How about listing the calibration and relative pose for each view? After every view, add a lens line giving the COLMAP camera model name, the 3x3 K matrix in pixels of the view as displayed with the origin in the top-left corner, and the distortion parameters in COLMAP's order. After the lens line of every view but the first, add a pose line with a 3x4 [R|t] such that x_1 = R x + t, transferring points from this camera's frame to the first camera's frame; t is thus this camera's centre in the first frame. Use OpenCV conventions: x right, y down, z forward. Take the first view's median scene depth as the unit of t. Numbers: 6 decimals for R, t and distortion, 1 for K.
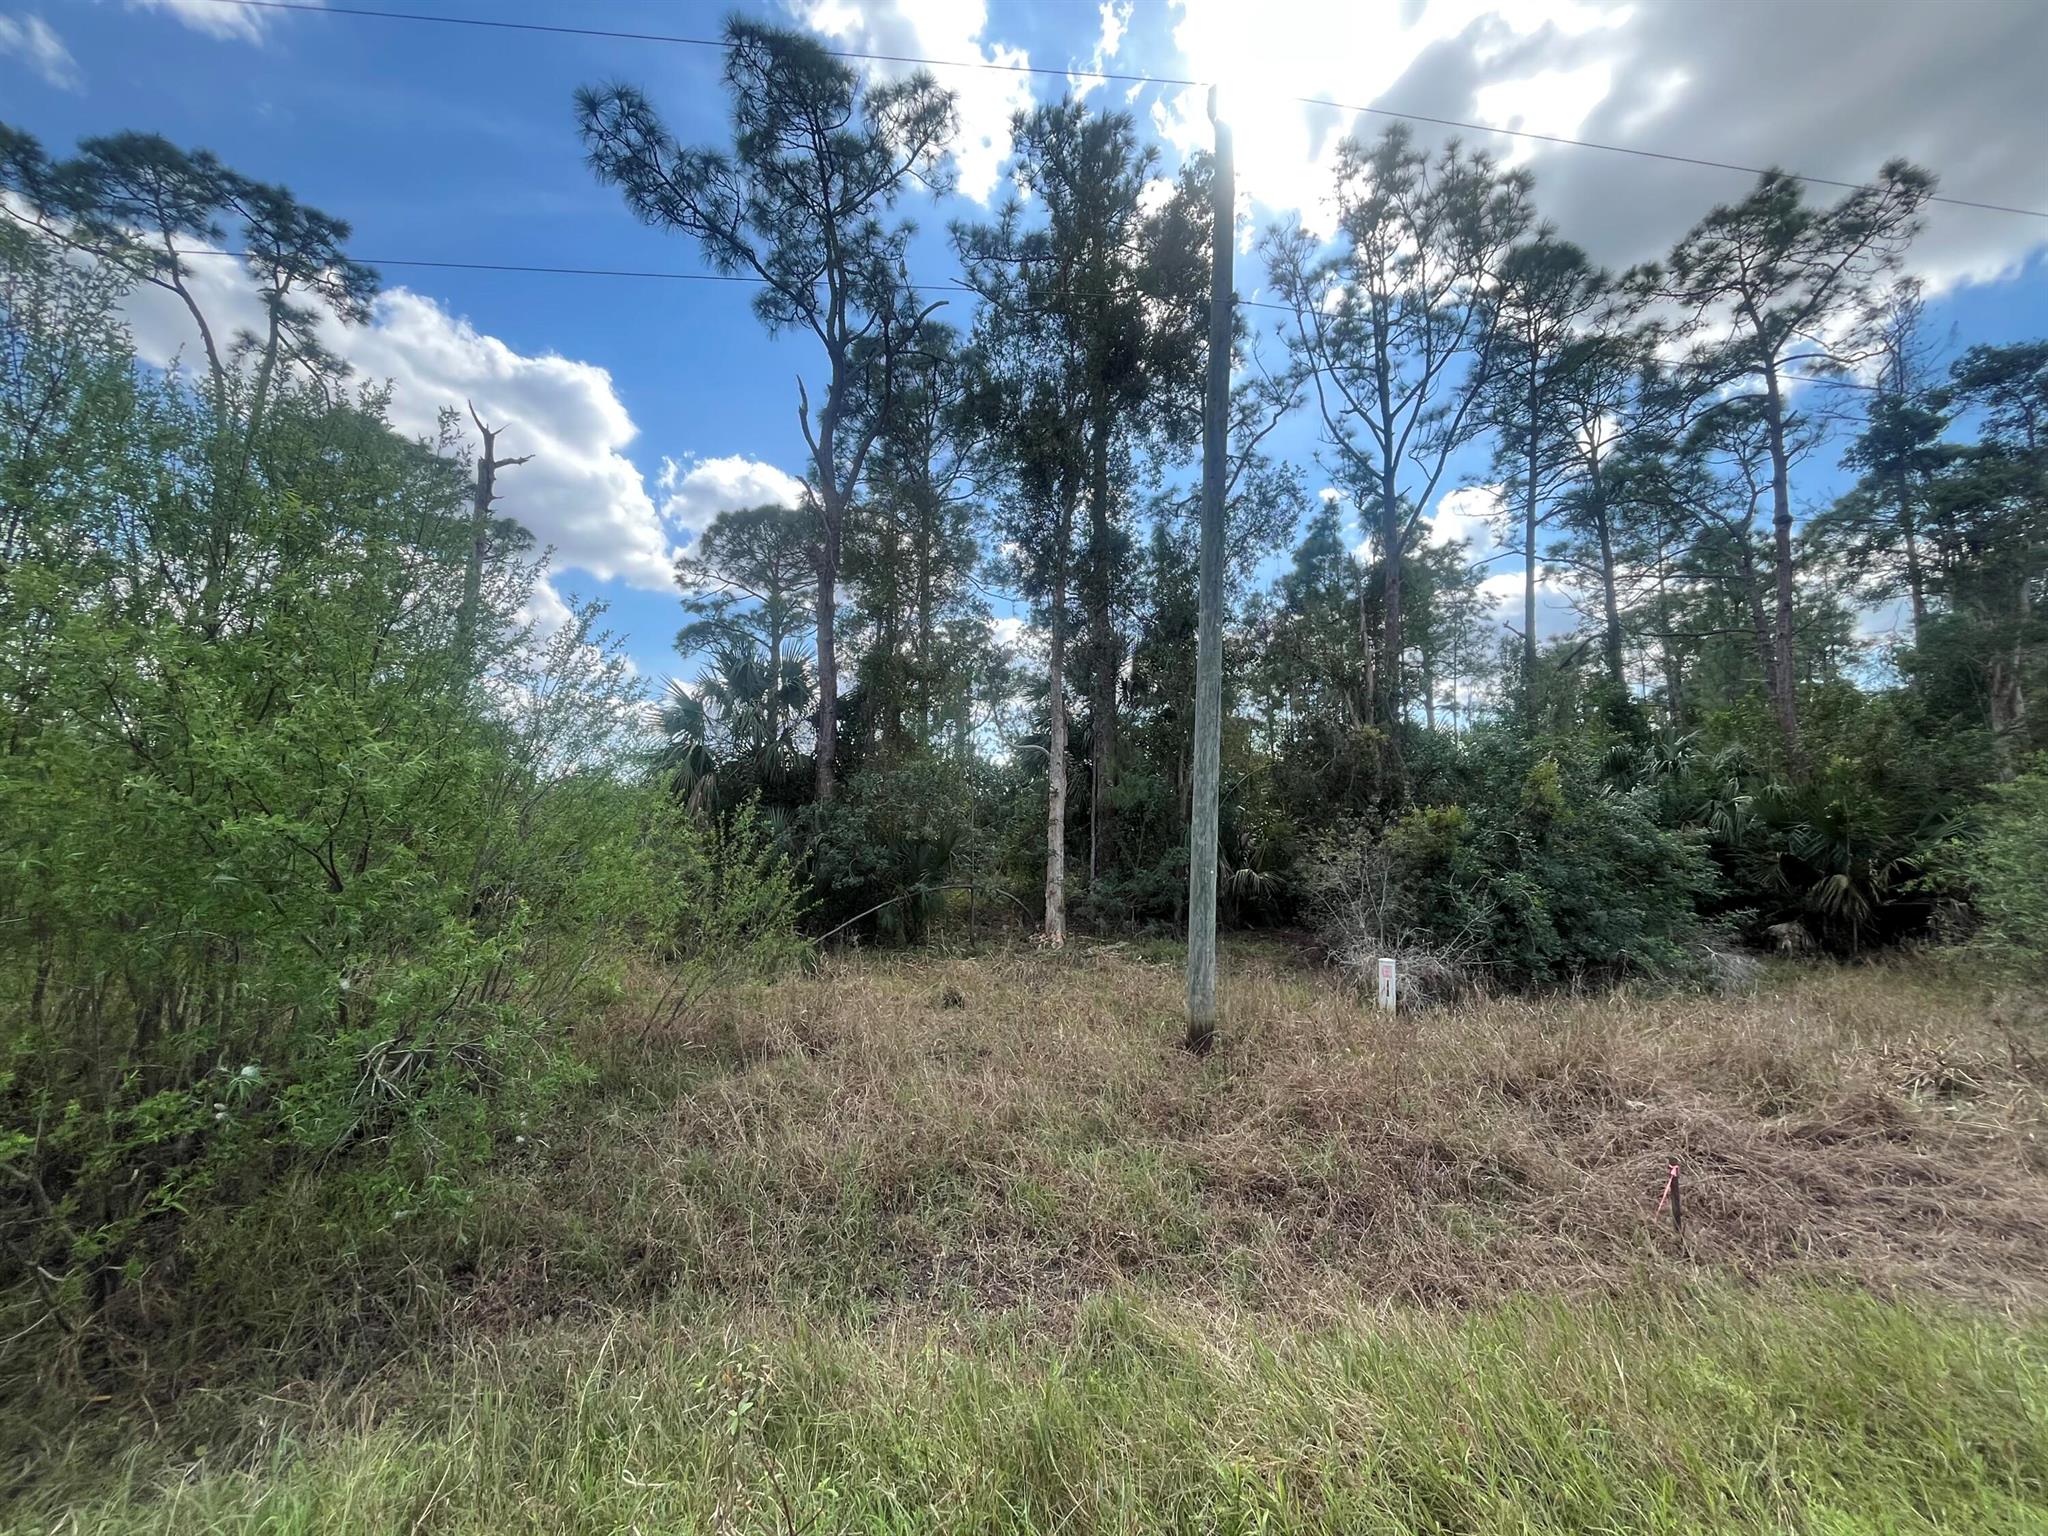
lens RADIAL K [[827.5, 0, 1023.9], [0, 827.5, 764.3], [0, 0, 1]] dist [-0.004157, 0.001163]
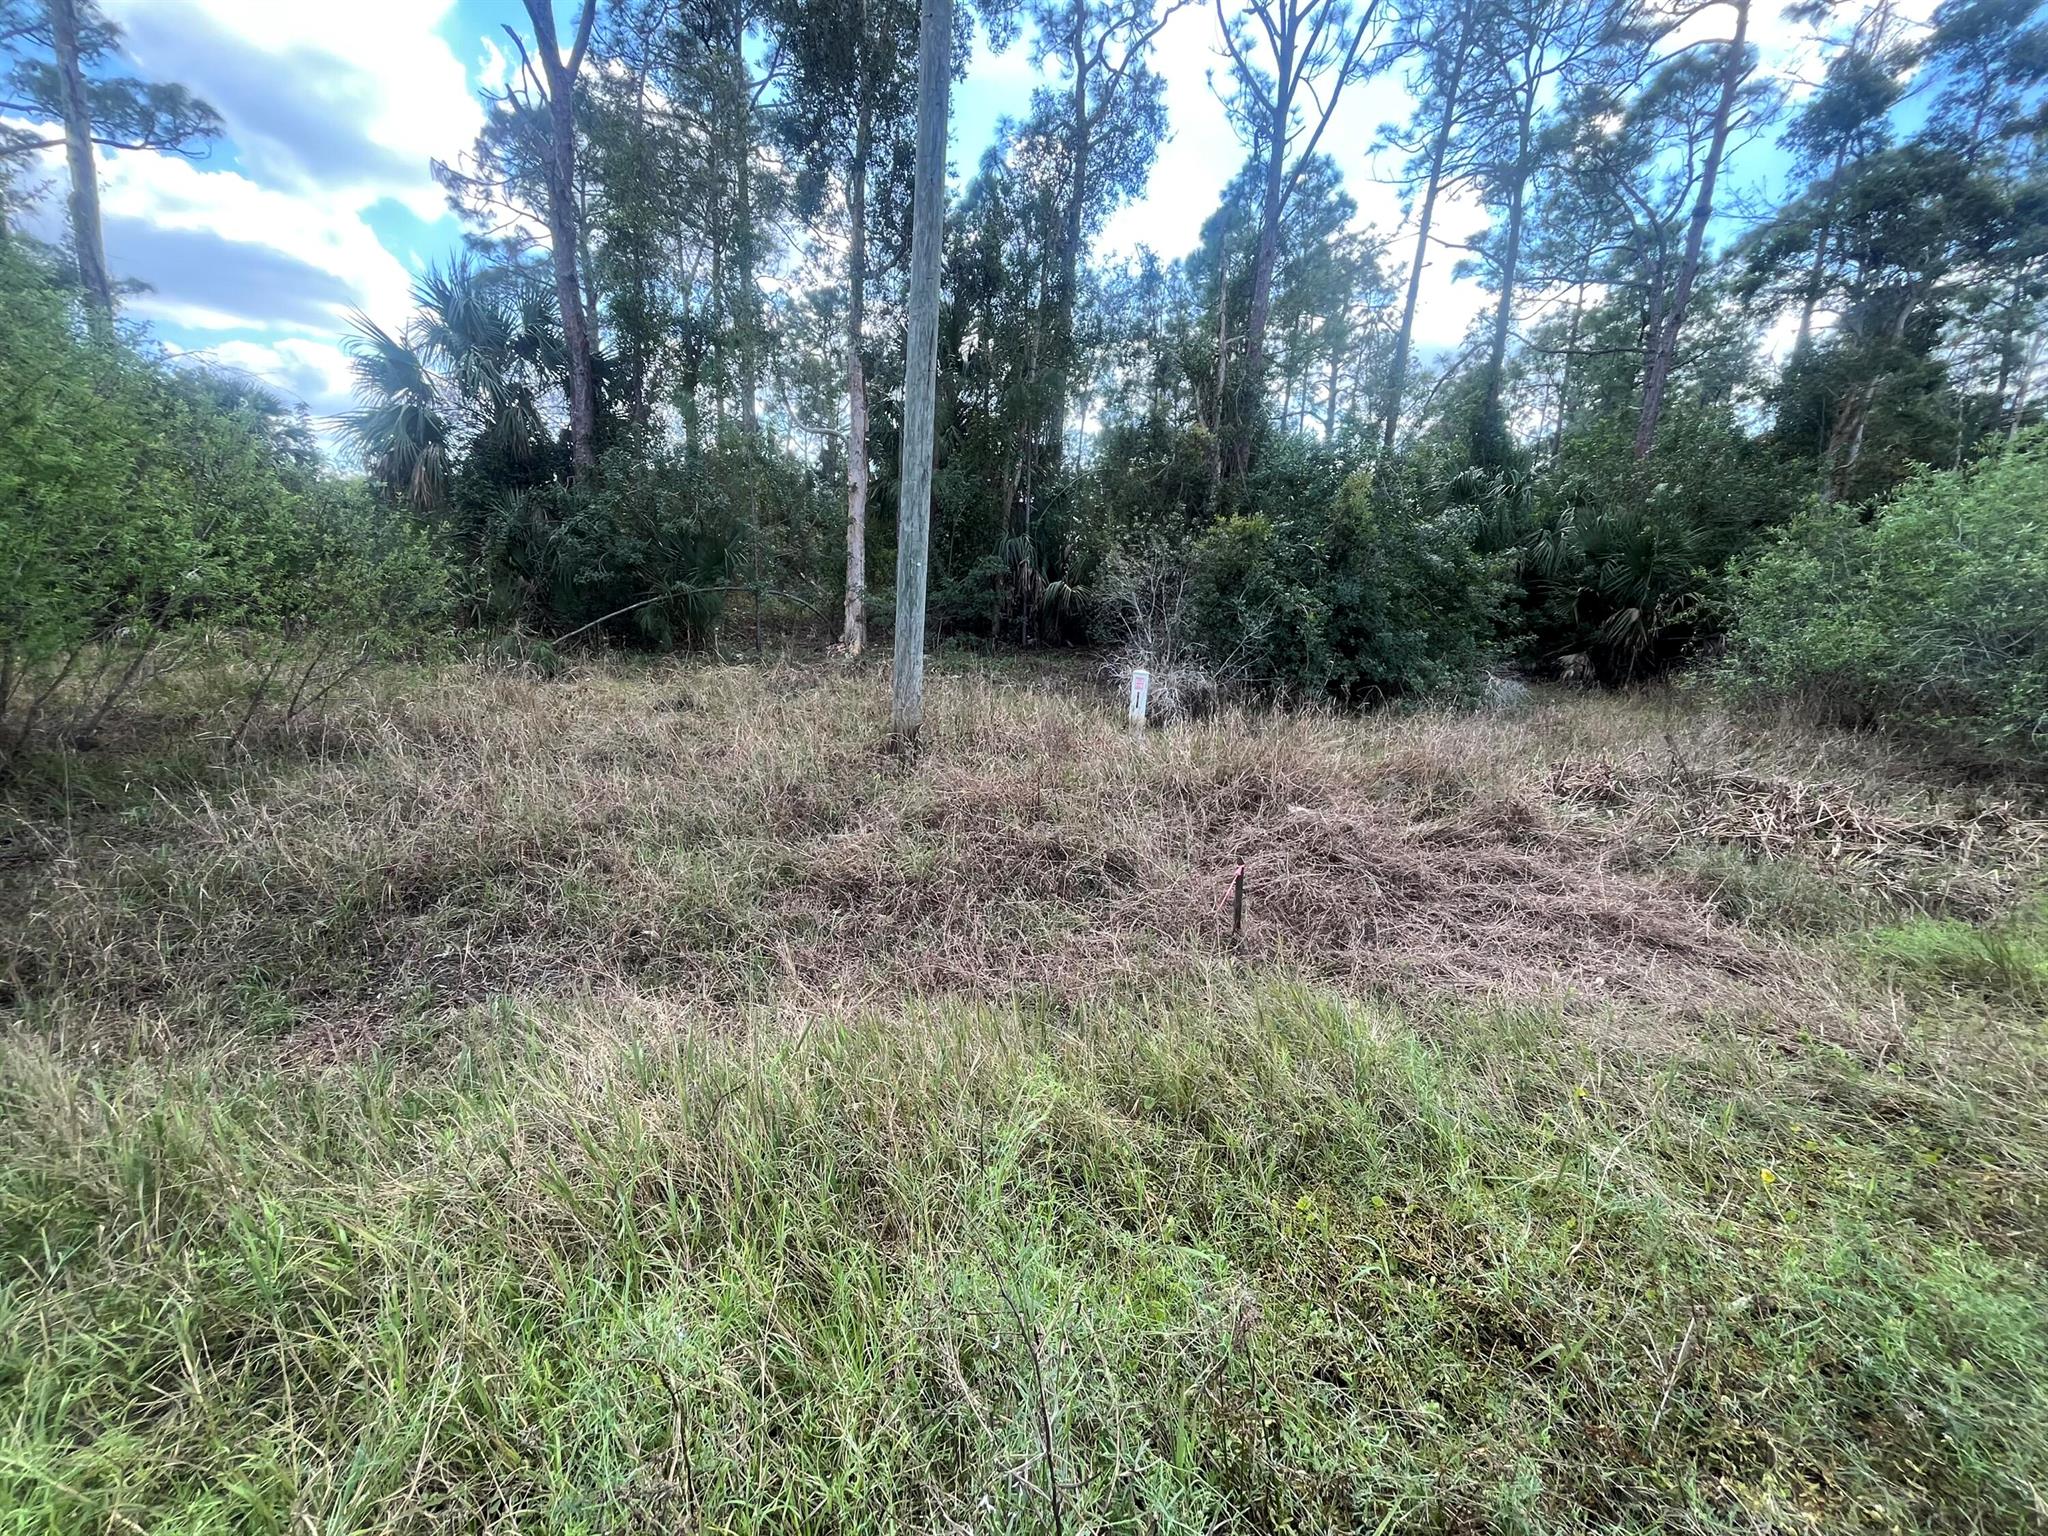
lens RADIAL K [[827.5, 0, 1023.6], [0, 827.5, 763.7], [0, 0, 1]] dist [-0.004157, 0.001163]
pose [[0.994220, 0.011923, 0.106700, 0.126416], [-0.045542, 0.946808, 0.318561, 0.024121], [-0.097226, -0.321579, 0.941878, 0.047508]]
